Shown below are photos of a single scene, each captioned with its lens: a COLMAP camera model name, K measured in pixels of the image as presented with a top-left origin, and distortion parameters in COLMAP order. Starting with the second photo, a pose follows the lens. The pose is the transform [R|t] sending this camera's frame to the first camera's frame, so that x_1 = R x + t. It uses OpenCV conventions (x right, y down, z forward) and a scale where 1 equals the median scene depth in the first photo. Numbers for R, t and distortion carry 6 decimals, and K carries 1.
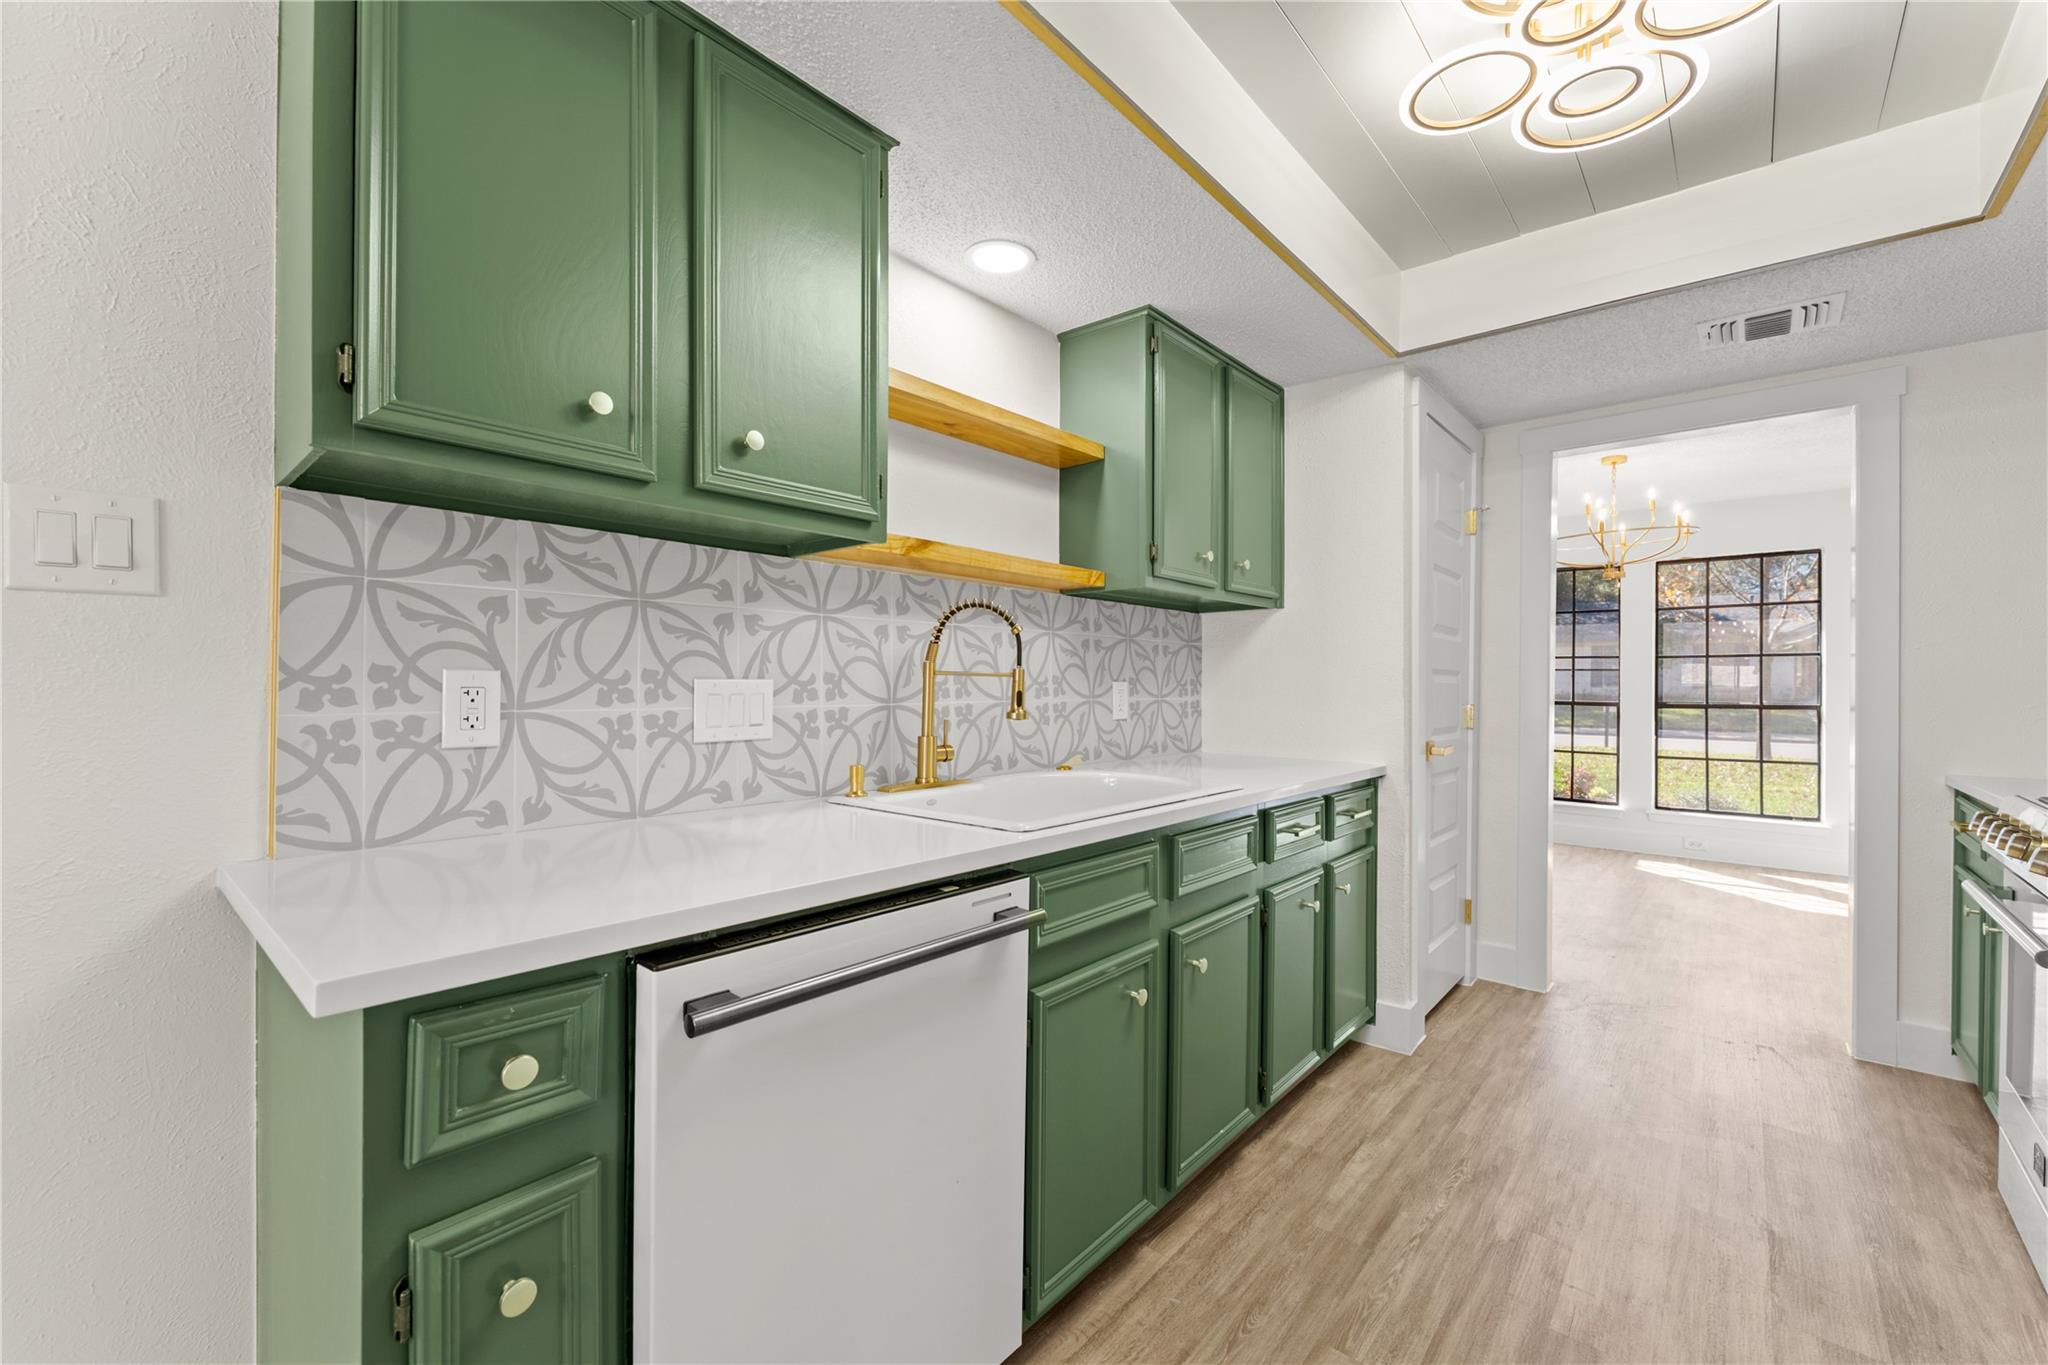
lens RADIAL K [[826.2, 0, 1029.4], [0, 826.2, 684.3], [0, 0, 1]] dist [0.003647, -0.001275]
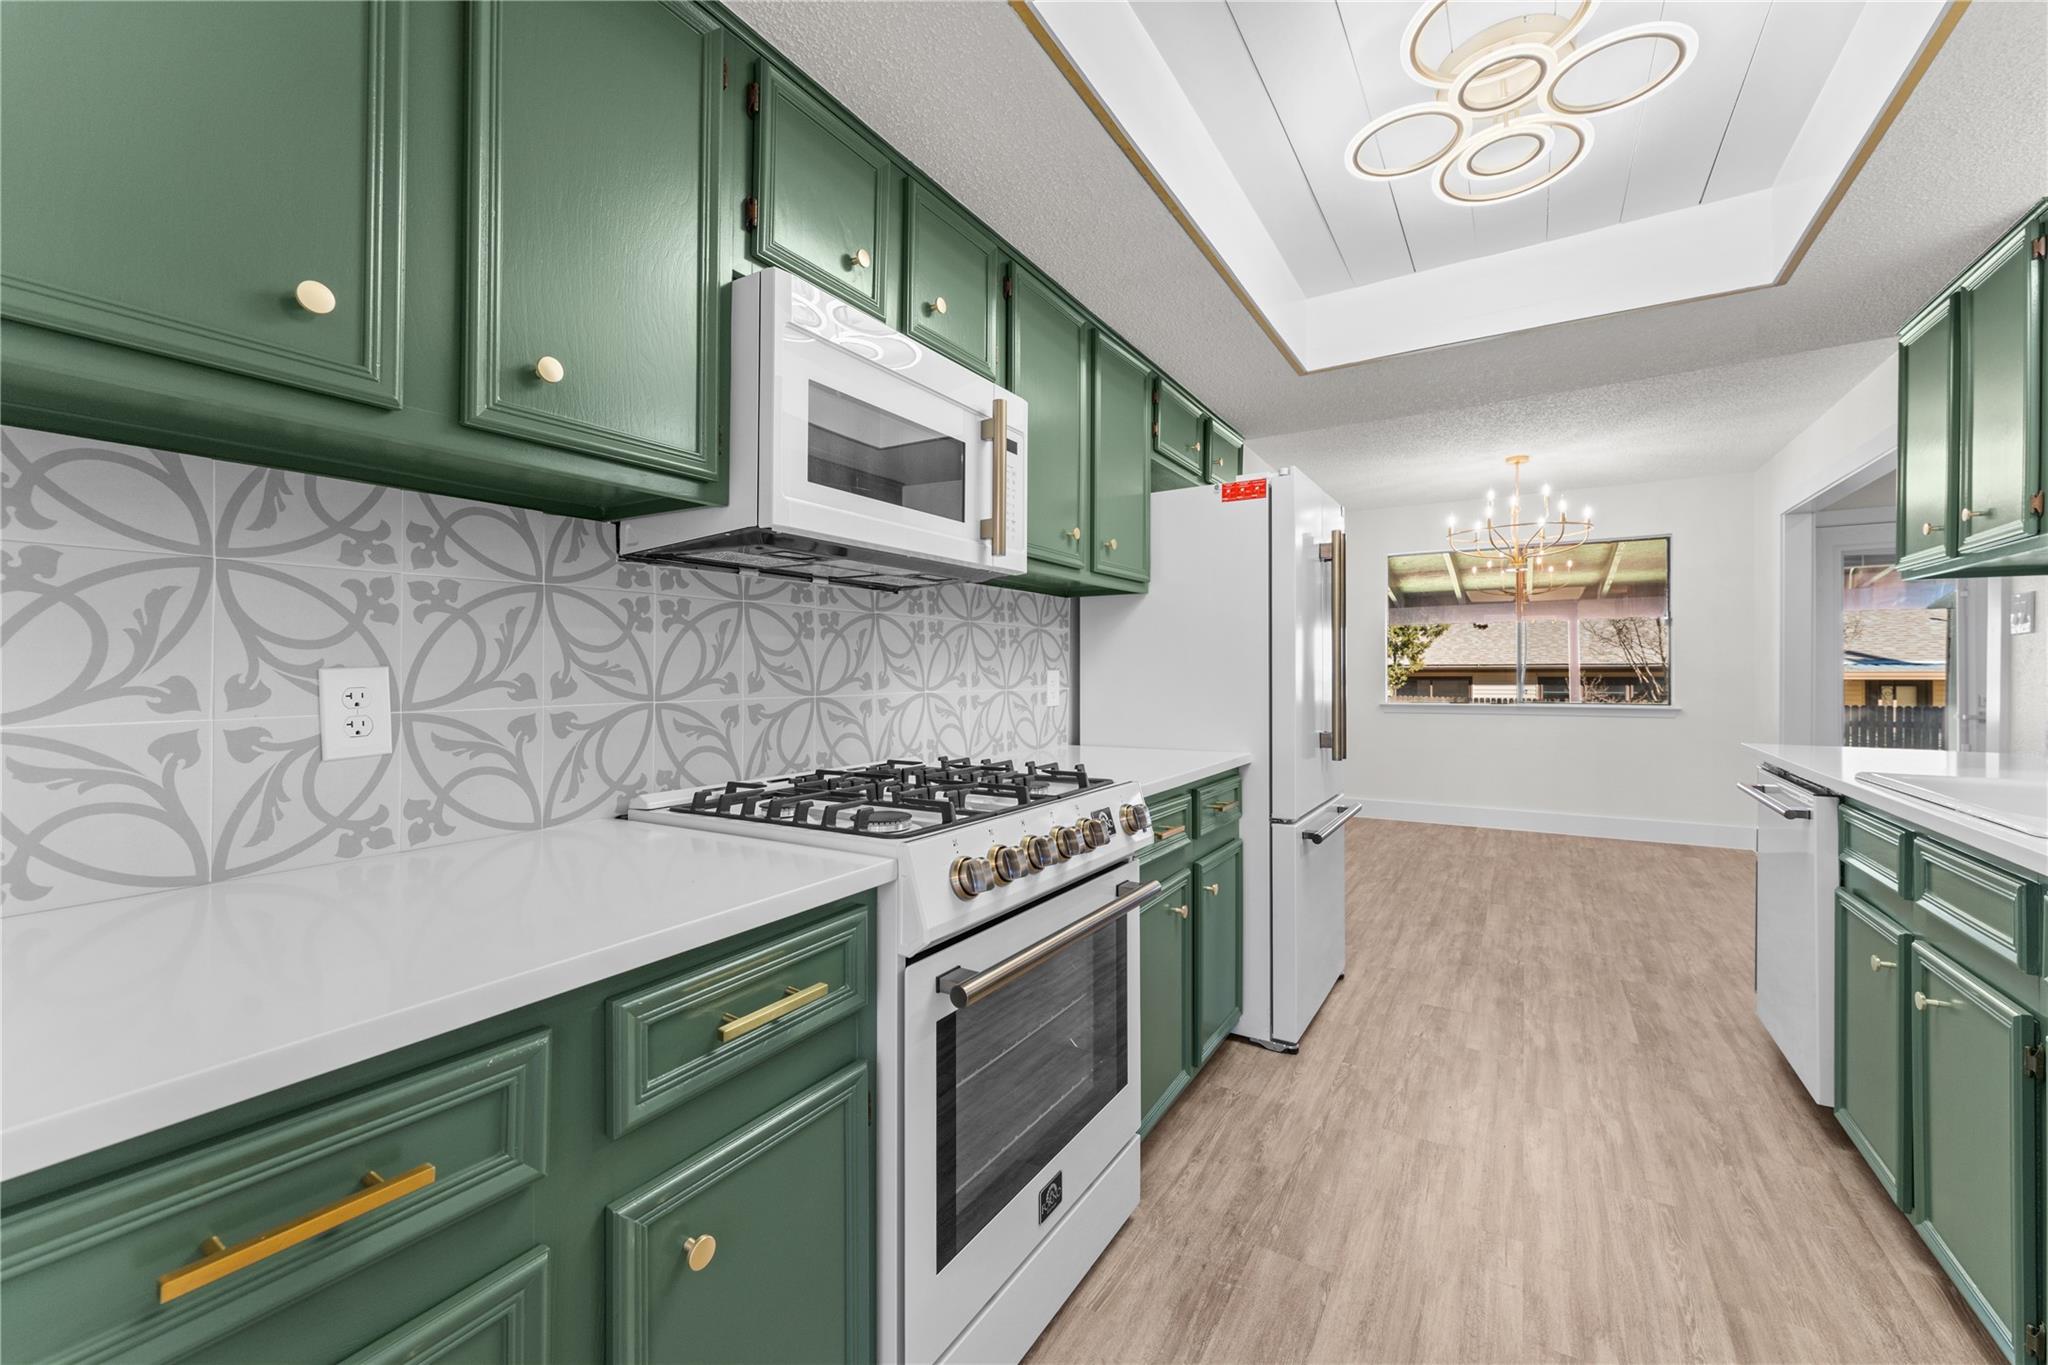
lens RADIAL K [[826.2, 0, 1012.8], [0, 826.2, 670.9], [0, 0, 1]] dist [0.003647, -0.001275]
pose [[-0.988024, -0.002922, -0.154274, 1.110018], [-0.002798, 0.999996, -0.001022, 0.004070], [0.154276, -0.000578, -0.988028, 1.495643]]
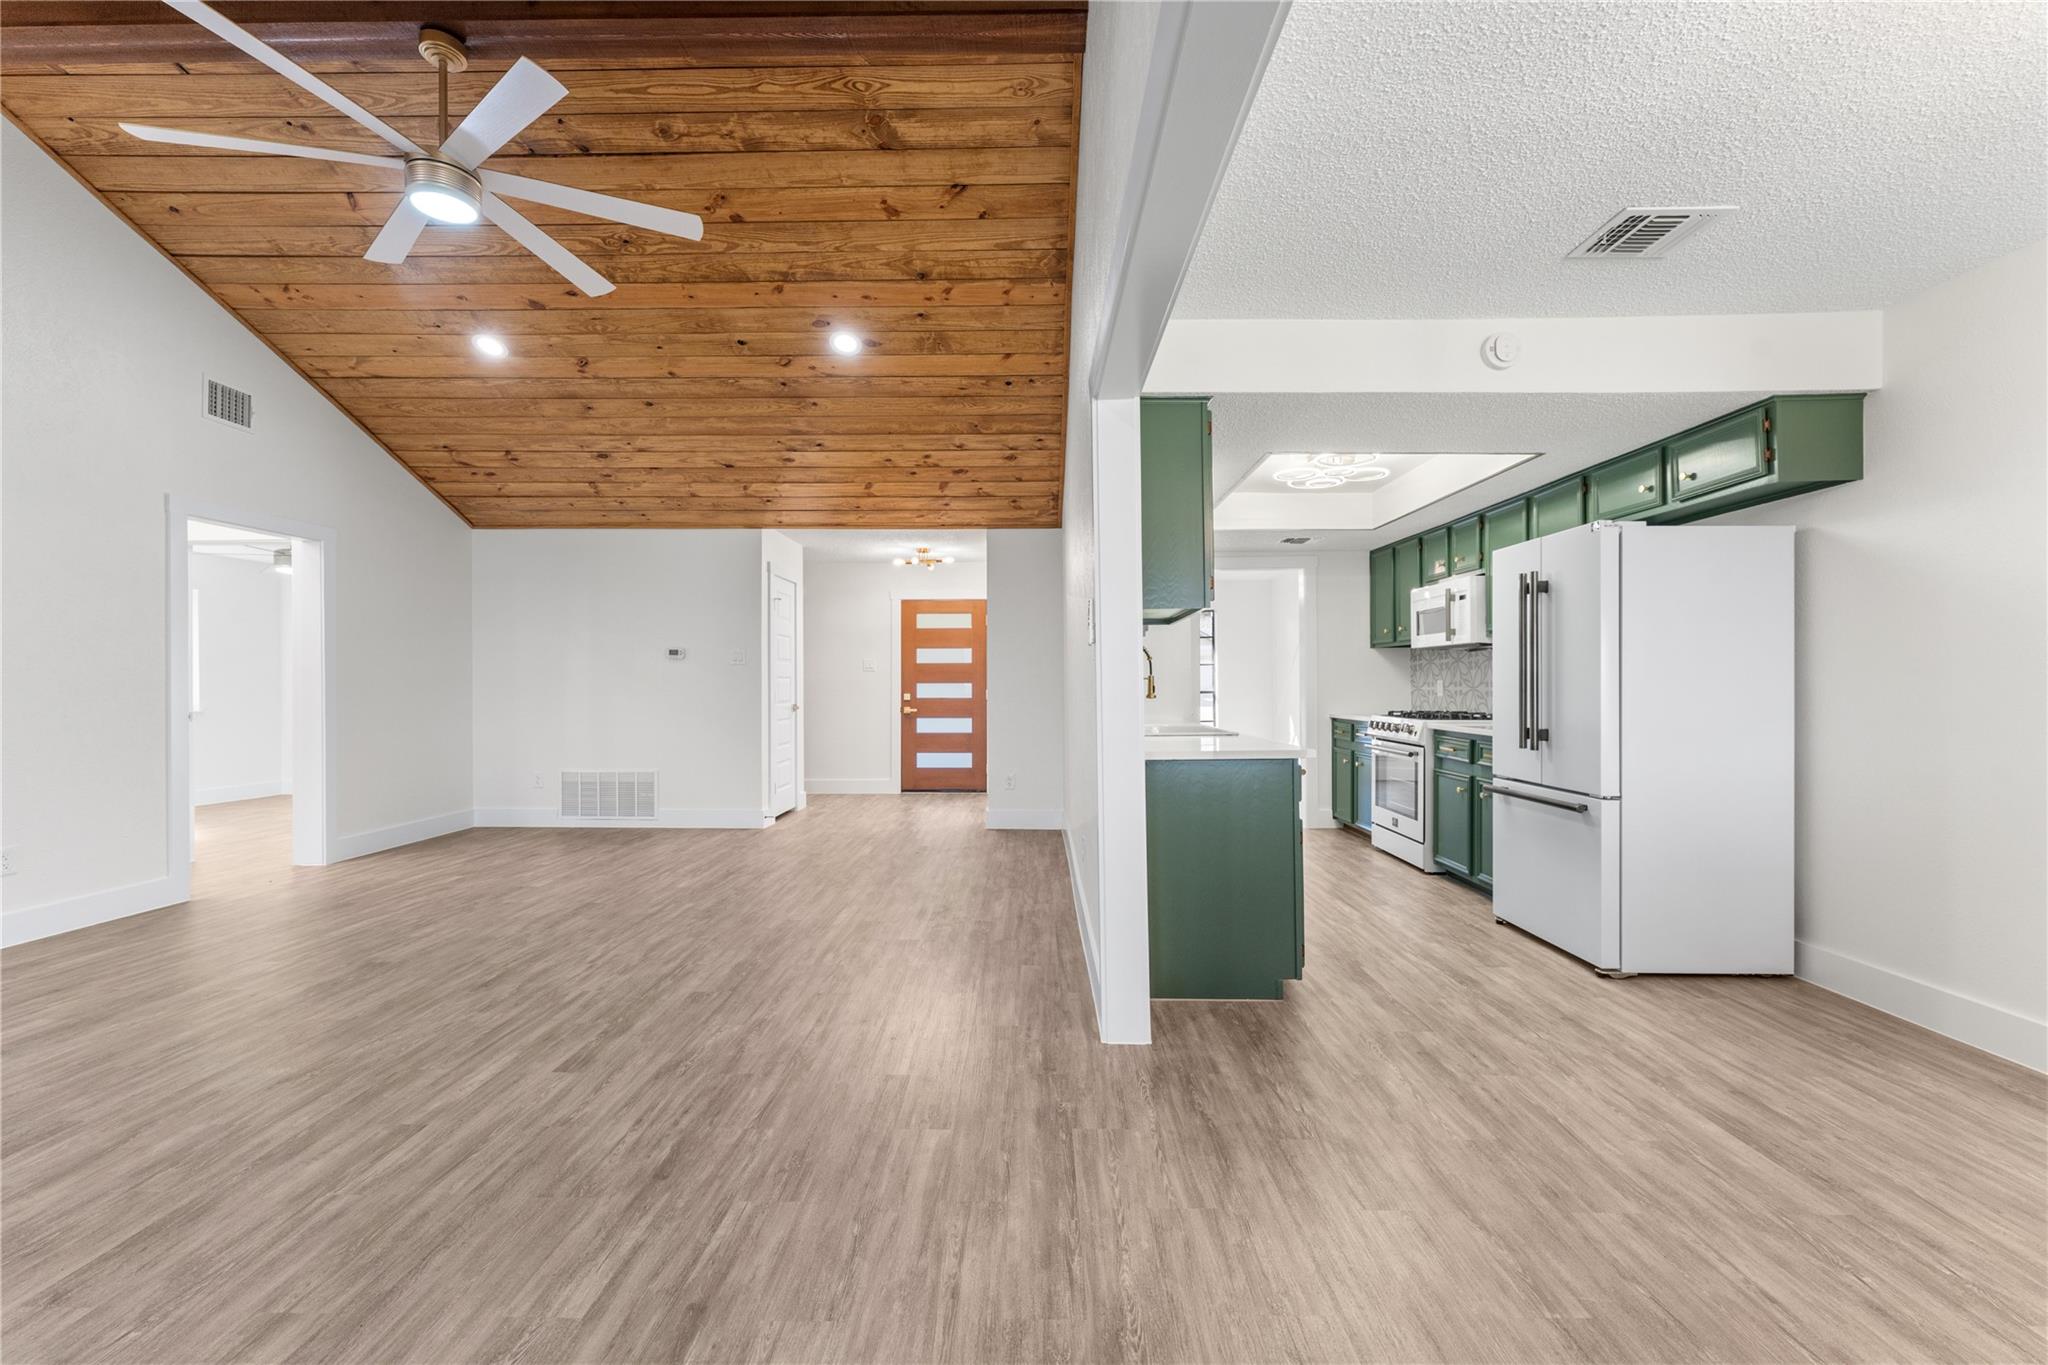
lens RADIAL K [[826.2, 0, 1027.9], [0, 826.2, 684.5], [0, 0, 1]] dist [0.003647, -0.001275]
pose [[0.763563, -0.009582, 0.645662, -1.571644], [0.009403, 0.999949, 0.003720, -0.004210], [-0.645664, 0.003230, 0.763615, -0.421767]]
